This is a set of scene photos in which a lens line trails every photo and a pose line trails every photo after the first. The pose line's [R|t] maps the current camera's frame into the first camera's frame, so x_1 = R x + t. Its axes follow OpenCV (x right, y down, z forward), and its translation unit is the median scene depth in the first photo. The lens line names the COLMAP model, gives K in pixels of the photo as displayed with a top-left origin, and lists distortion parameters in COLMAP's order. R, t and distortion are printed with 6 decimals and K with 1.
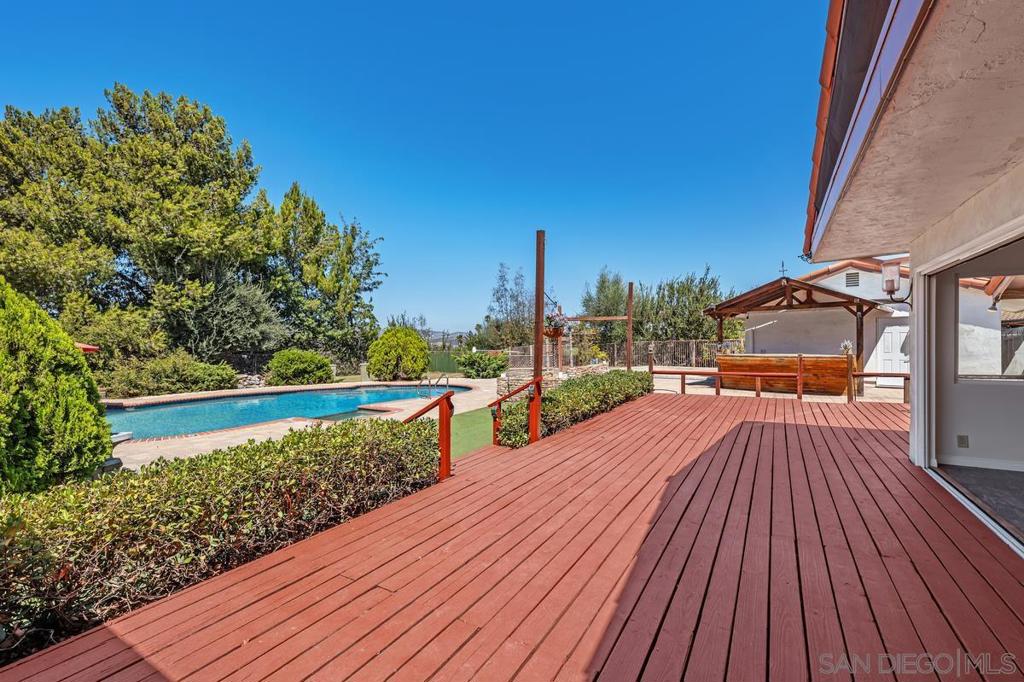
lens RADIAL K [[442.5, 0, 512.2], [0, 442.5, 343.5], [0, 0, 1]] dist [-0.000653, -0.000010]
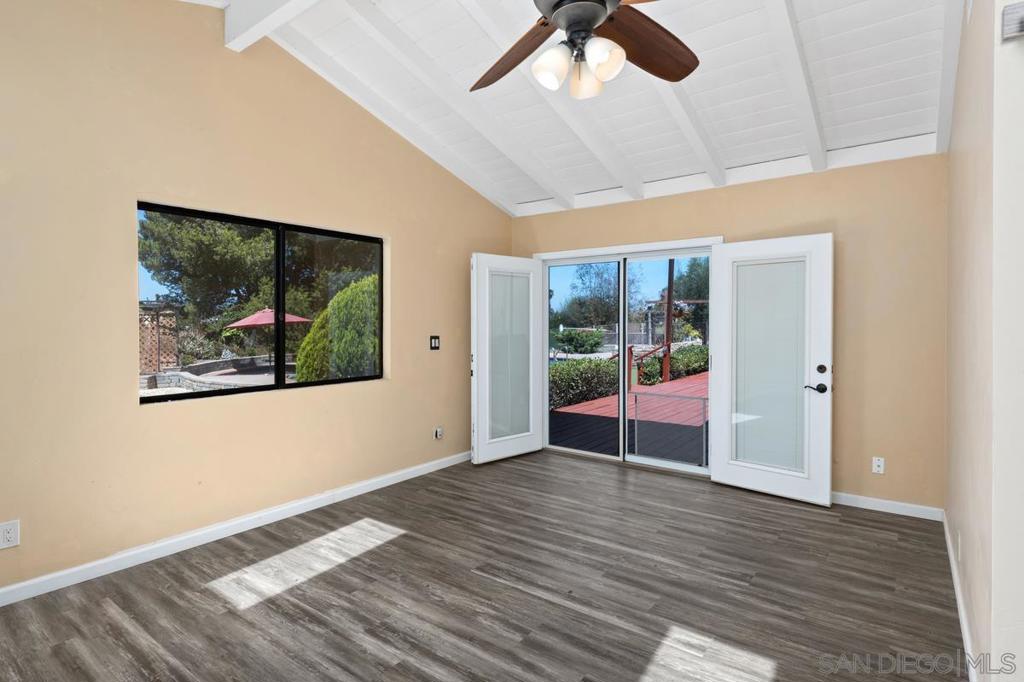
lens RADIAL K [[530.7, 0, 511.4], [0, 530.7, 334.8], [0, 0, 1]] dist [0.002177, 0.000036]
pose [[0.993796, 0.011501, -0.110624, -0.091429], [-0.008790, 0.999650, 0.024959, 0.002041], [0.110872, -0.023831, 0.993549, -0.302333]]
